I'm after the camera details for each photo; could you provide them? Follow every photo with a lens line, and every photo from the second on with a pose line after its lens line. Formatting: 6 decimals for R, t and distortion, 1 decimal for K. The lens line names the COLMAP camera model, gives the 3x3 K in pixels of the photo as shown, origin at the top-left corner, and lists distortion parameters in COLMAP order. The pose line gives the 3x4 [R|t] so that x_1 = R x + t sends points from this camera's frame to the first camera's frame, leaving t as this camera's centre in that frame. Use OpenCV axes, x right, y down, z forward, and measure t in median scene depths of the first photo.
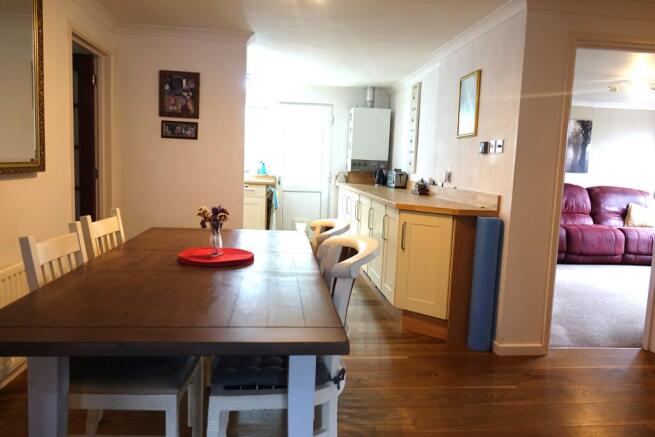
lens RADIAL K [[467.9, 0, 326.3], [0, 467.9, 213.7], [0, 0, 1]] dist [-0.010981, -0.001003]
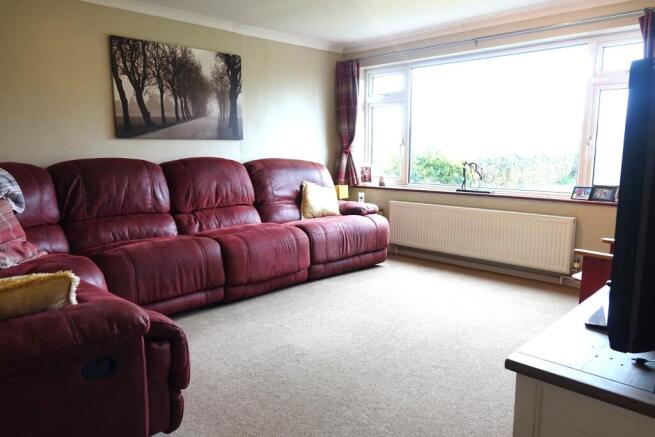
lens RADIAL K [[467.9, 0, 326.0], [0, 467.9, 218.9], [0, 0, 1]] dist [-0.010981, -0.001003]
pose [[0.771663, -0.132761, 0.622021, 0.245818], [0.097817, 0.991109, 0.090188, -0.027701], [-0.628464, -0.008751, 0.777789, 0.448658]]
